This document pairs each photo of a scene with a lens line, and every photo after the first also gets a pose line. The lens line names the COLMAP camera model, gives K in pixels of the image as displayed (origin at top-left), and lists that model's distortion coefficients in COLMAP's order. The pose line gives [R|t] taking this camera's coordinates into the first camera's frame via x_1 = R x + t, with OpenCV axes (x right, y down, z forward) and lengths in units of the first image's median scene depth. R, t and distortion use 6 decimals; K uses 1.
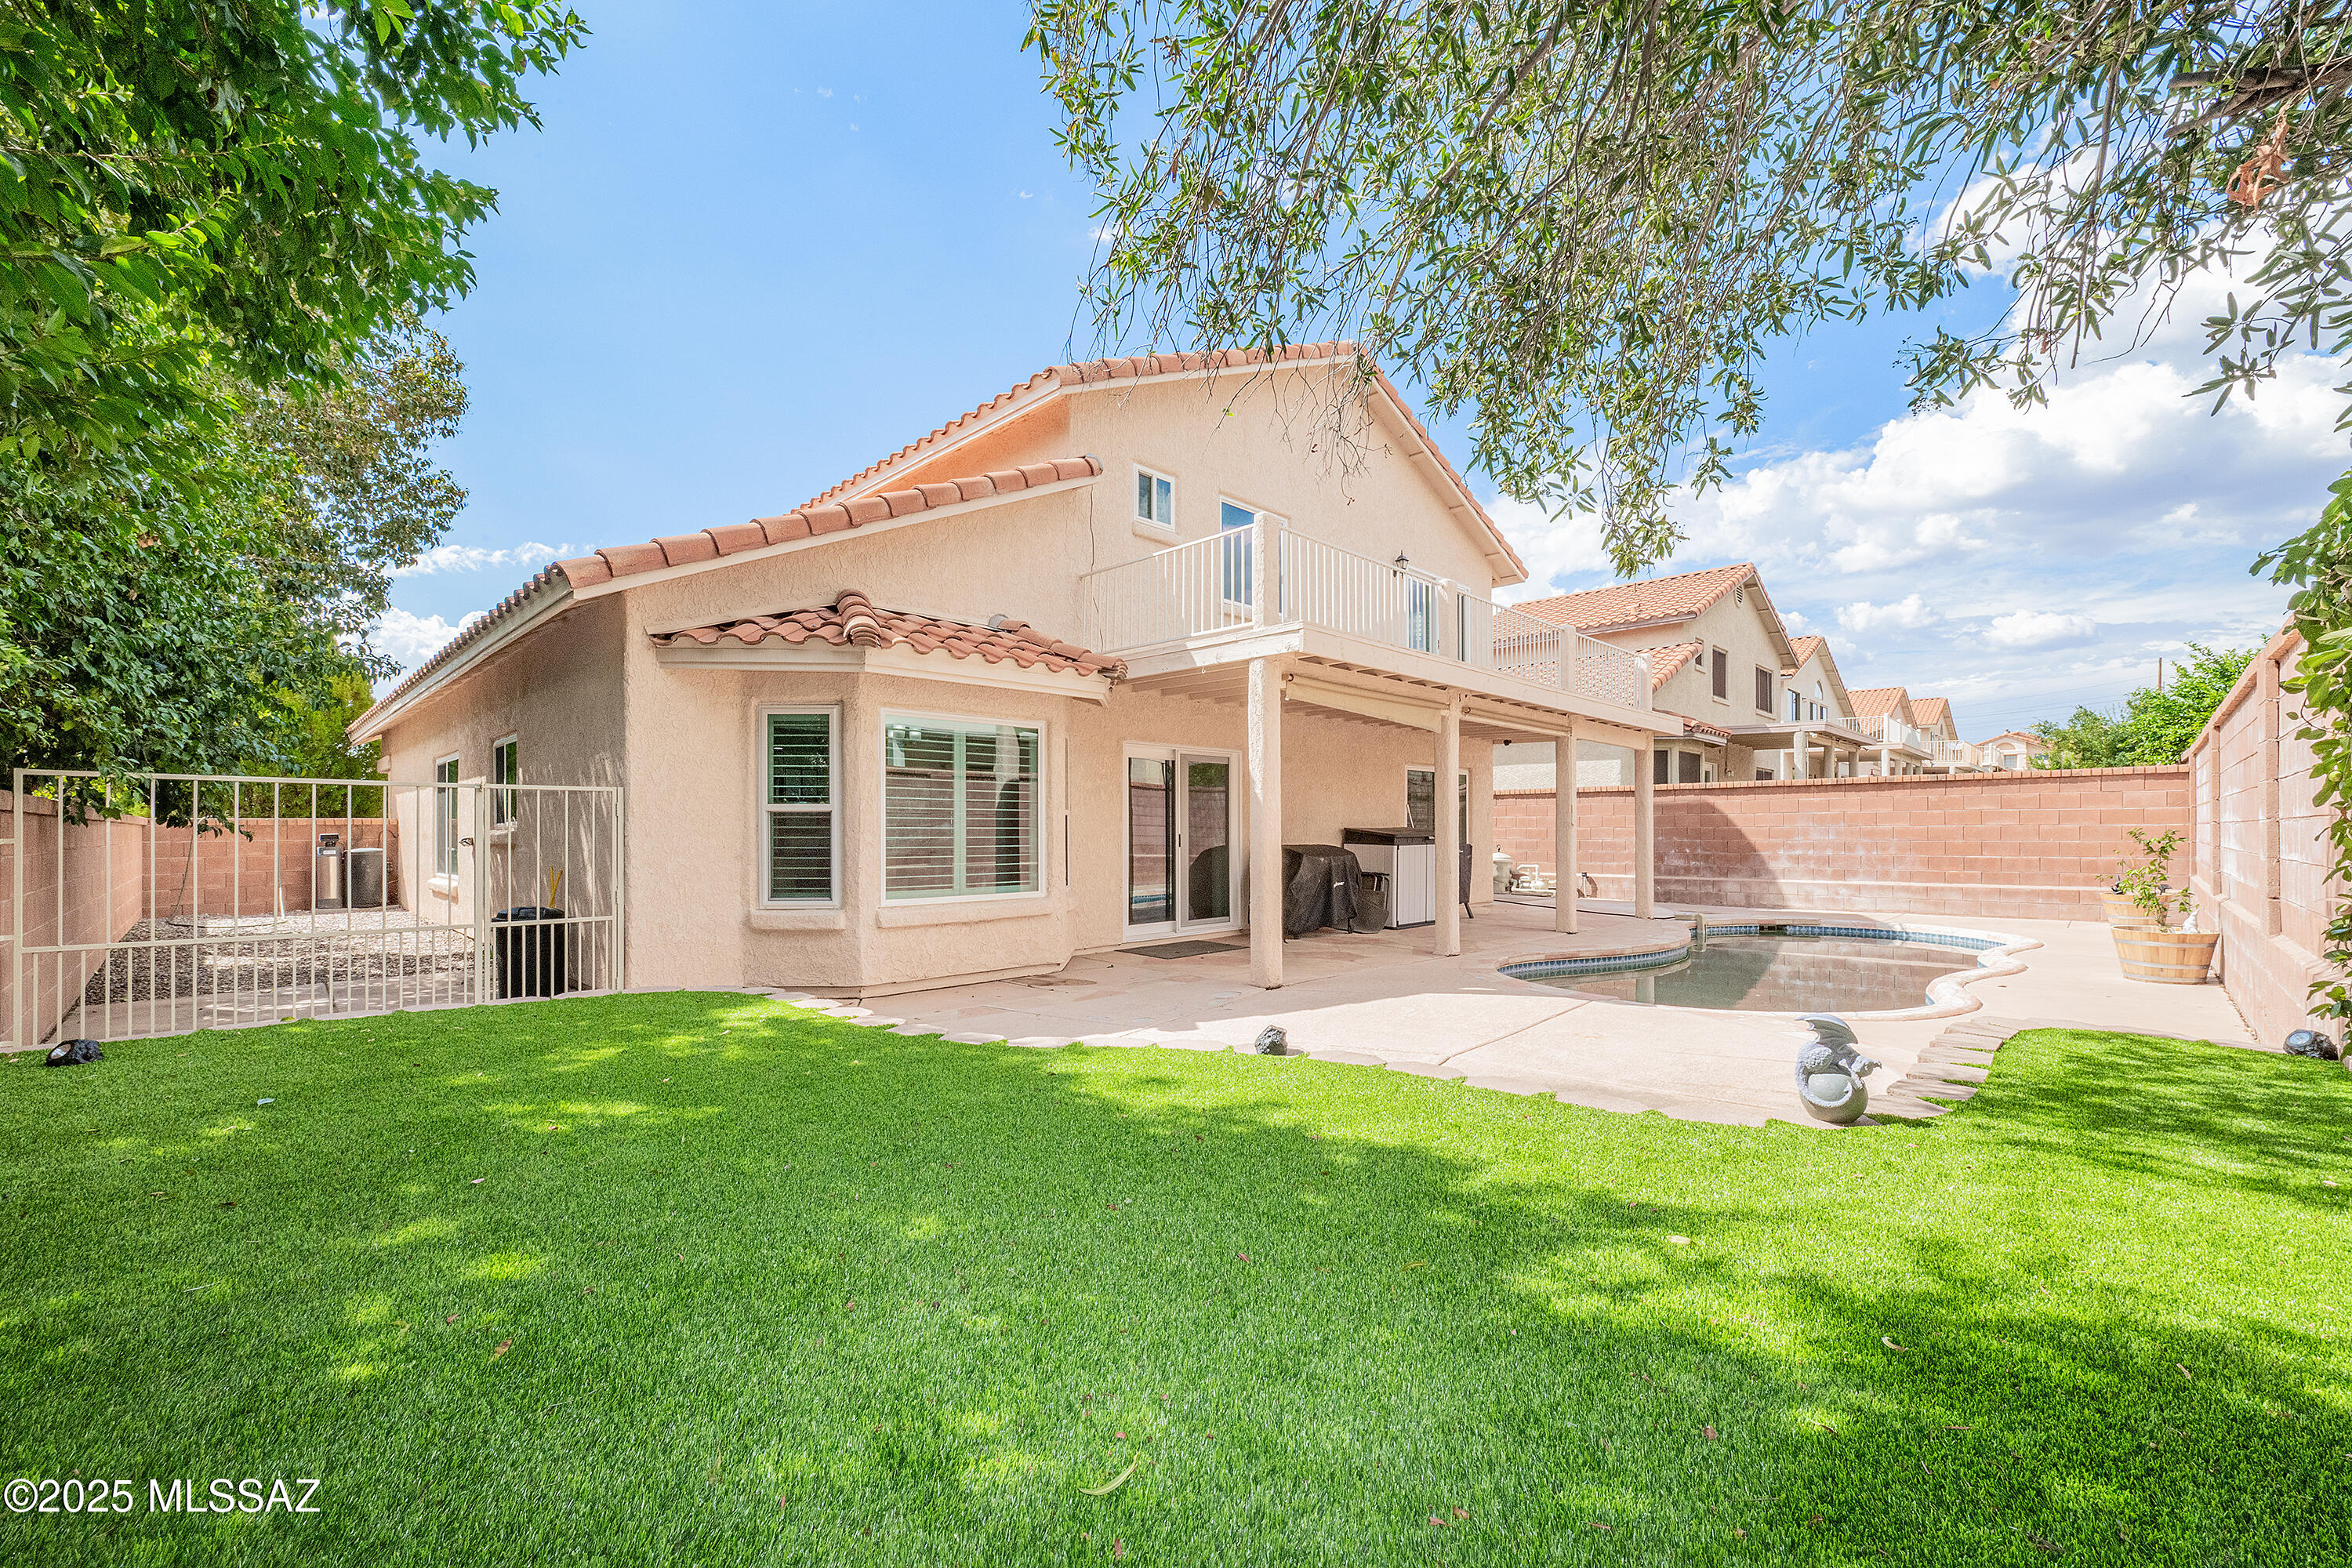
lens RADIAL K [[964.9, 0, 1175.8], [0, 964.9, 827.8], [0, 0, 1]] dist [0.003864, 0.001147]
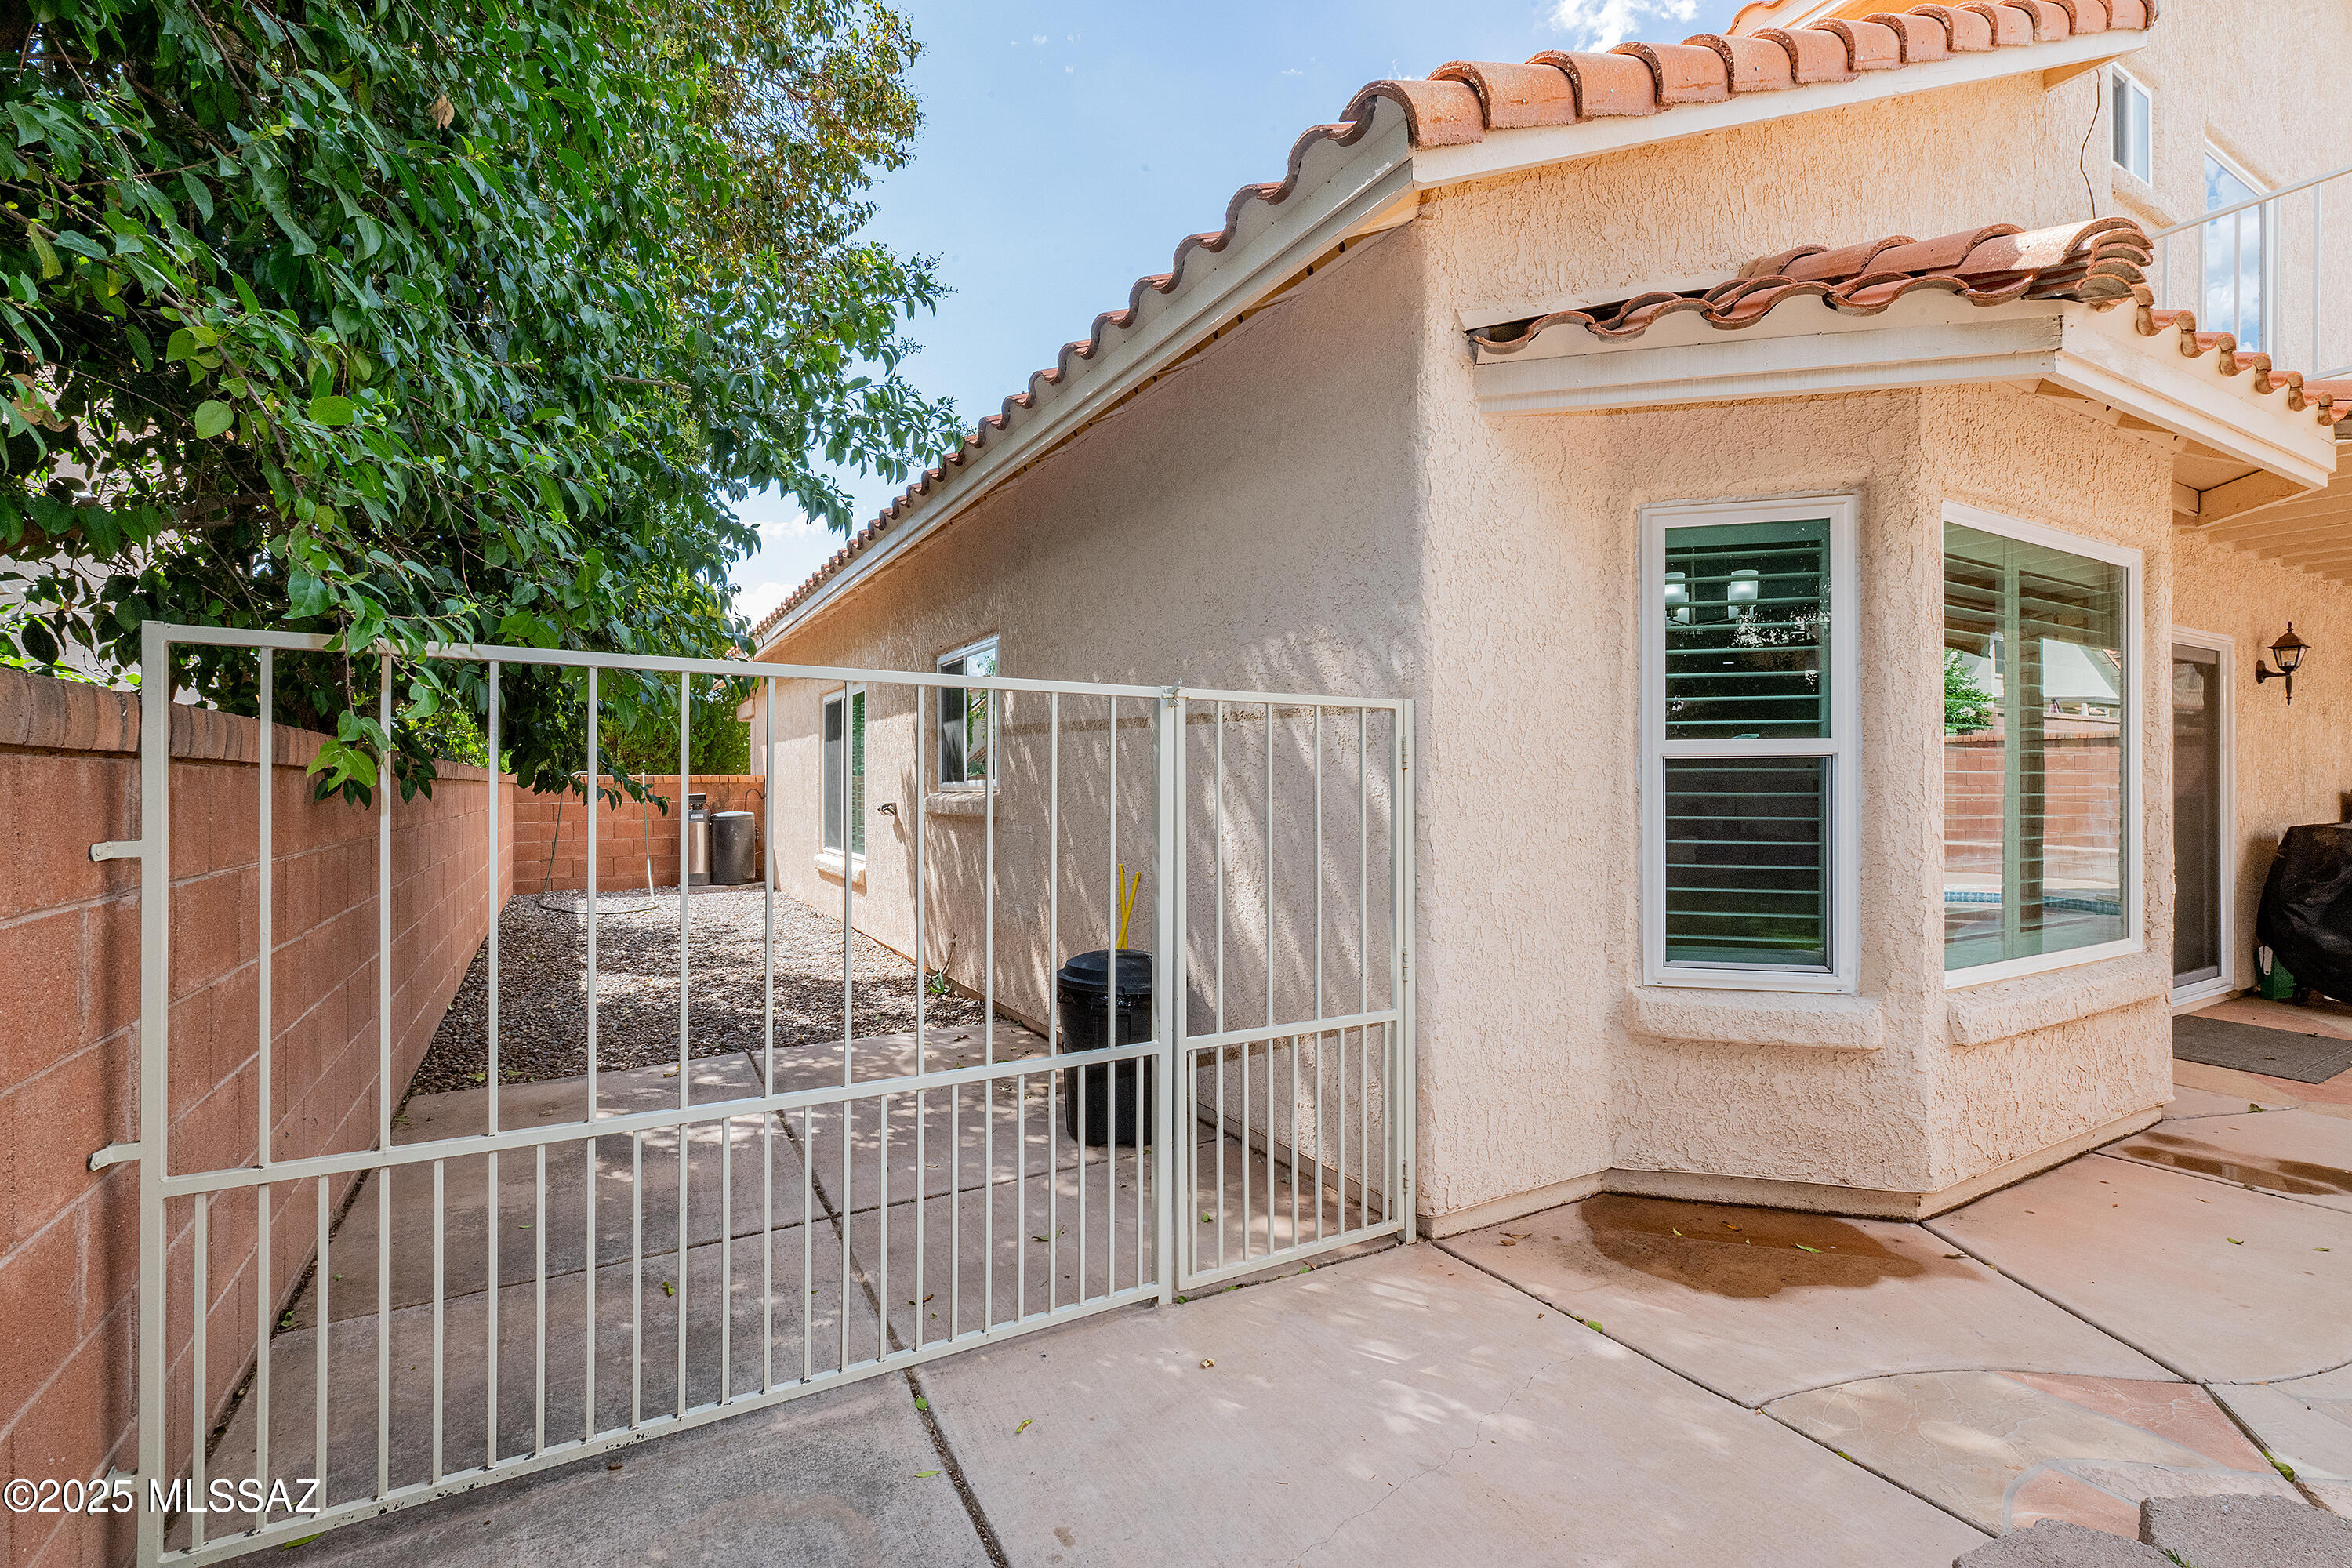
lens RADIAL K [[1059.0, 0, 1177.1], [0, 1059.0, 780.9], [0, 0, 1]] dist [0.000280, 0.000050]
pose [[0.966181, 0.001545, -0.257860, -0.413319], [-0.002685, 0.999988, -0.004068, -0.003168], [0.257851, 0.004623, 0.966174, 0.398545]]
